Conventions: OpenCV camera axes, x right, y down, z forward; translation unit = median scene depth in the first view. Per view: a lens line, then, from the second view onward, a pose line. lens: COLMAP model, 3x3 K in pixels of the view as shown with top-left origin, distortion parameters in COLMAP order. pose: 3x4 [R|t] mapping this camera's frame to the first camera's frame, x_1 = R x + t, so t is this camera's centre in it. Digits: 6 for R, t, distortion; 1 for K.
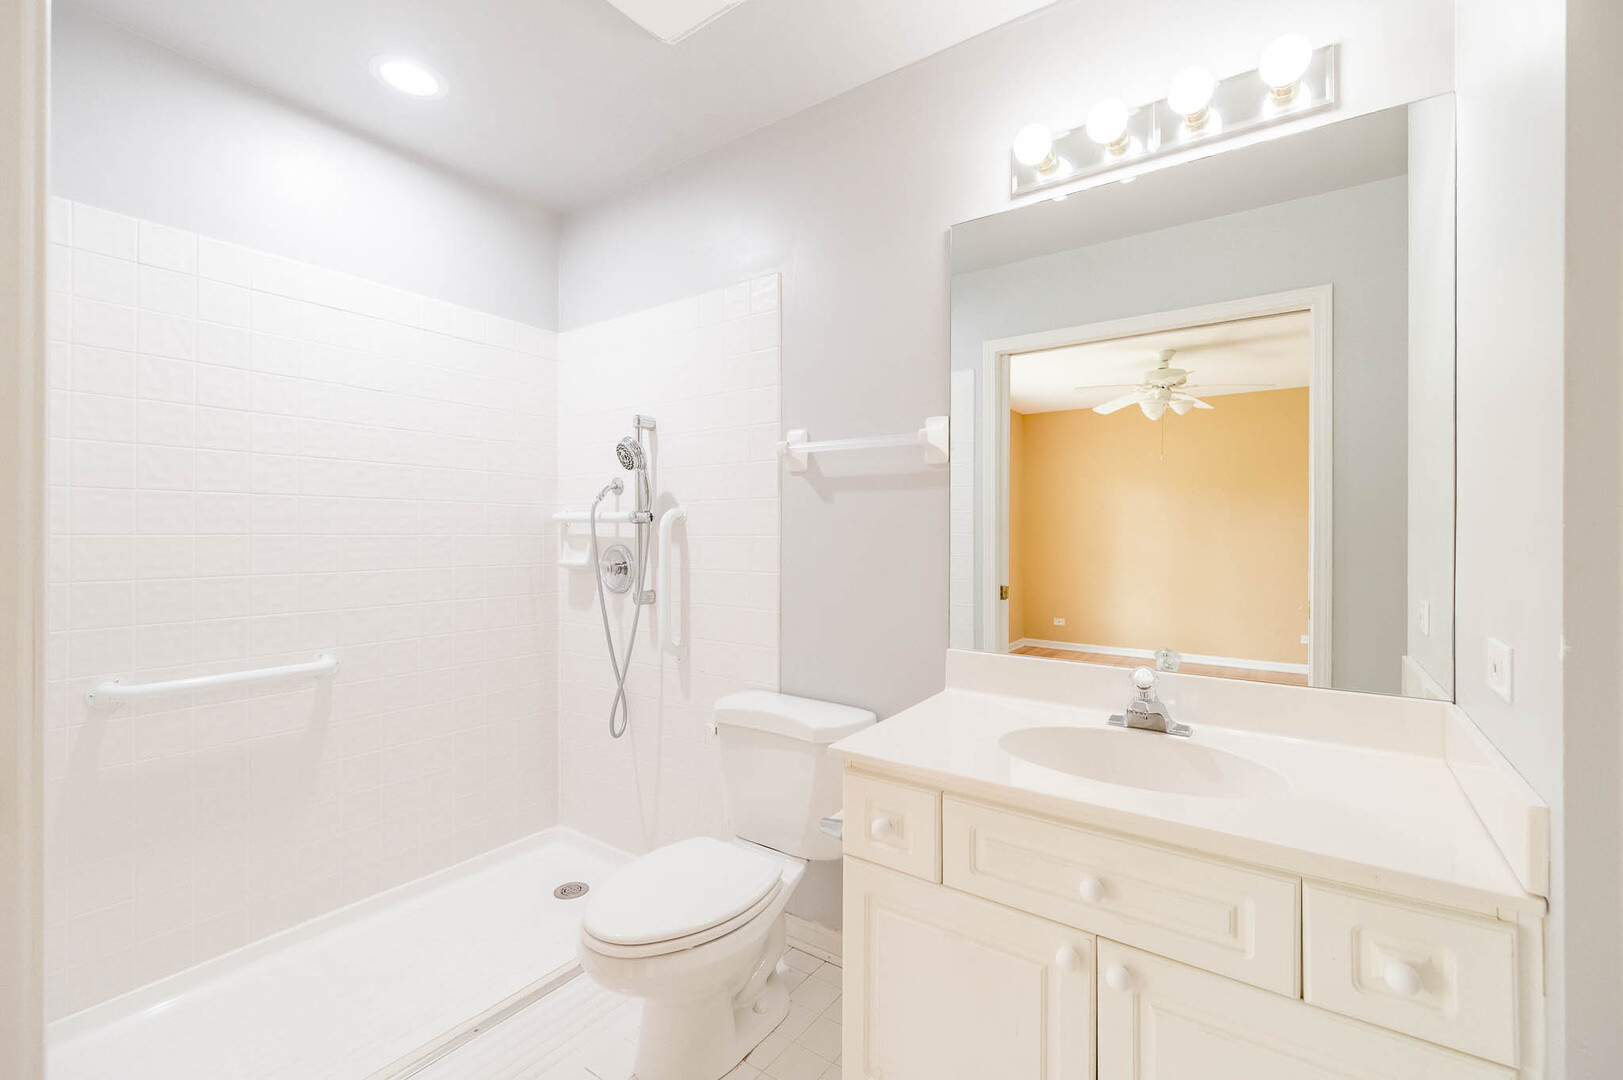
lens RADIAL K [[689.5, 0, 843.9], [0, 689.5, 537.6], [0, 0, 1]] dist [0.001323, 0.000130]
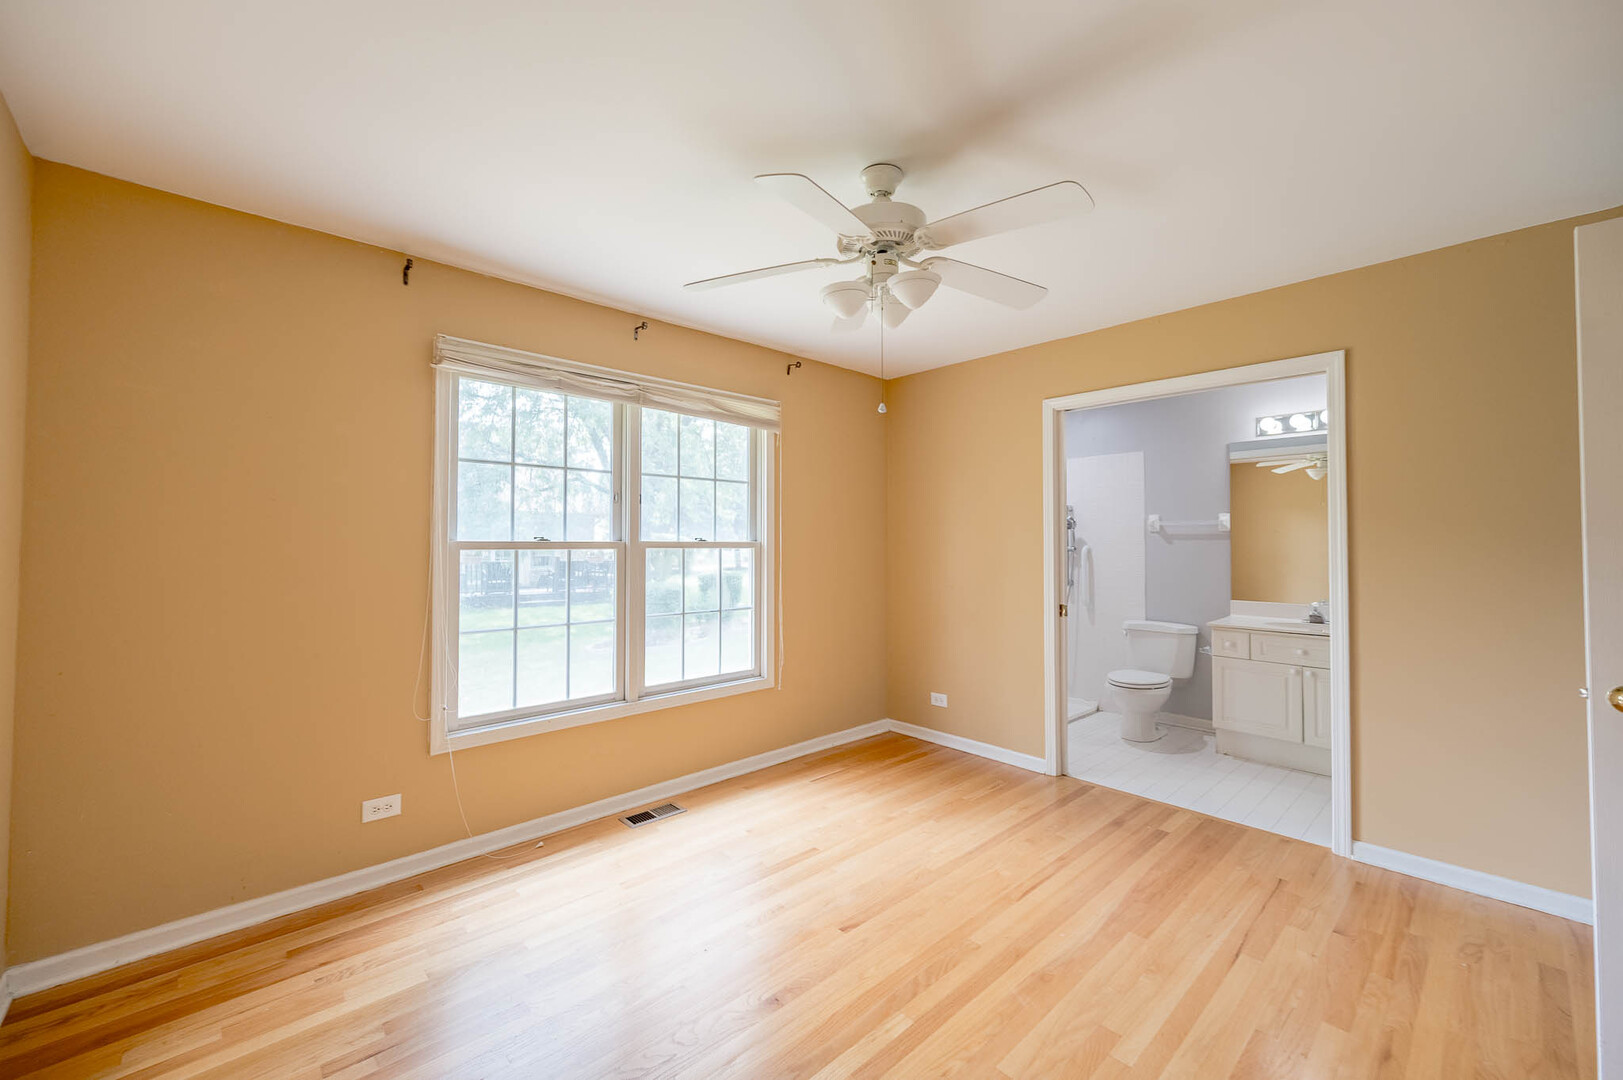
lens RADIAL K [[650.2, 0, 815.0], [0, 650.2, 531.2], [0, 0, 1]] dist [0.002466, 0.000126]
pose [[0.973130, -0.007563, -0.230132, -1.190007], [0.003520, 0.999832, -0.017975, -0.097498], [0.230229, 0.016682, 0.972993, -2.621698]]
